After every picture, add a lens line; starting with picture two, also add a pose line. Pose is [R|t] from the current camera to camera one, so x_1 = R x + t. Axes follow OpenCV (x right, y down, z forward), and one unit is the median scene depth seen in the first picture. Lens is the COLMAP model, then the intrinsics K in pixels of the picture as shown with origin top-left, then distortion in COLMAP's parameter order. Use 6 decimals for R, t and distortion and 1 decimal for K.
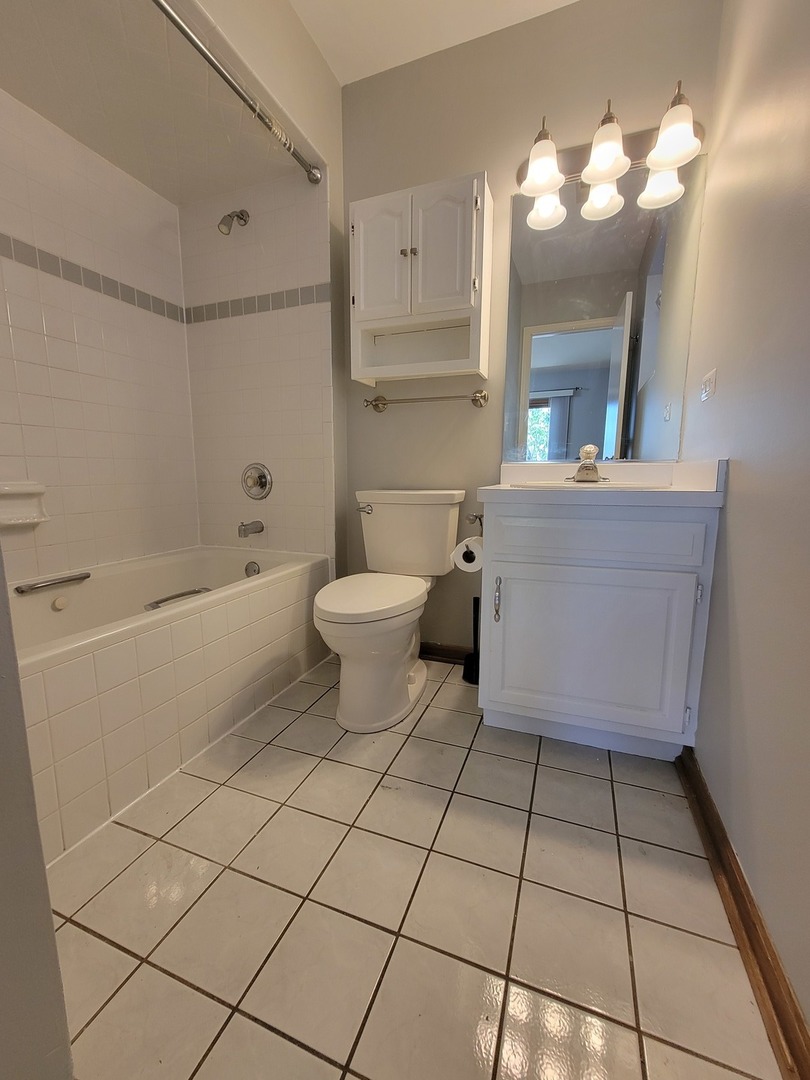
lens RADIAL K [[442.9, 0, 405.3], [0, 442.9, 537.2], [0, 0, 1]] dist [-0.002448, 0.001212]
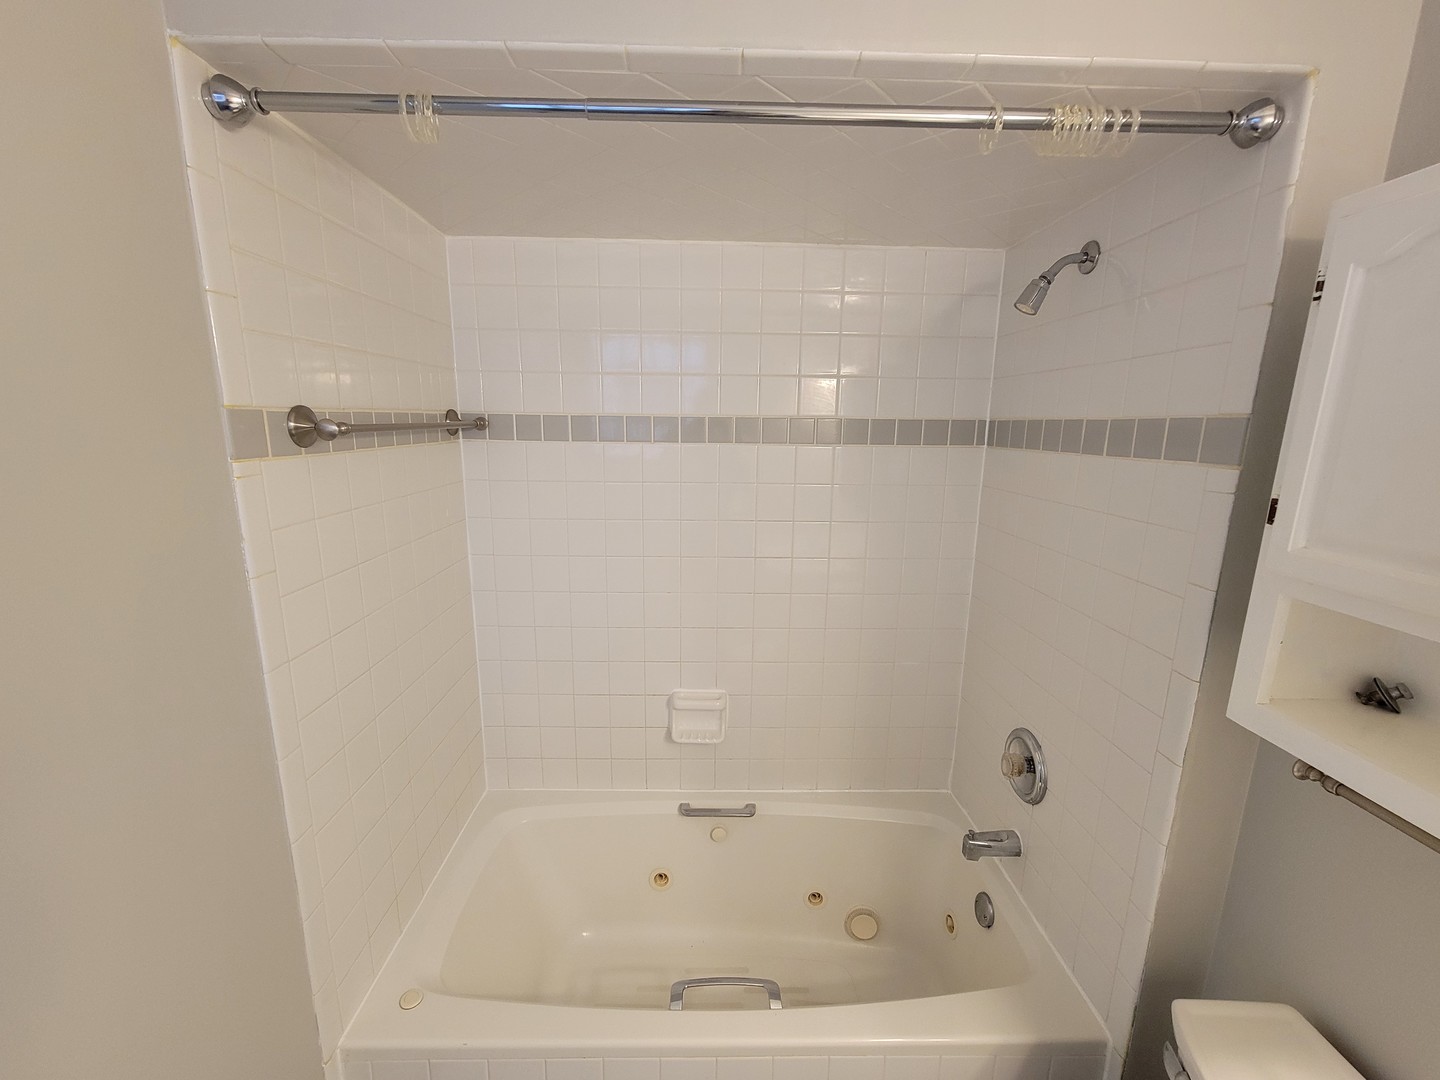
lens RADIAL K [[590.5, 0, 717.3], [0, 590.5, 541.0], [0, 0, 1]] dist [-0.002448, 0.001212]
pose [[0.369816, 0.193312, -0.908772, 0.117107], [-0.149378, 0.977762, 0.147199, -0.484416], [0.917018, 0.081314, 0.390469, 0.440365]]
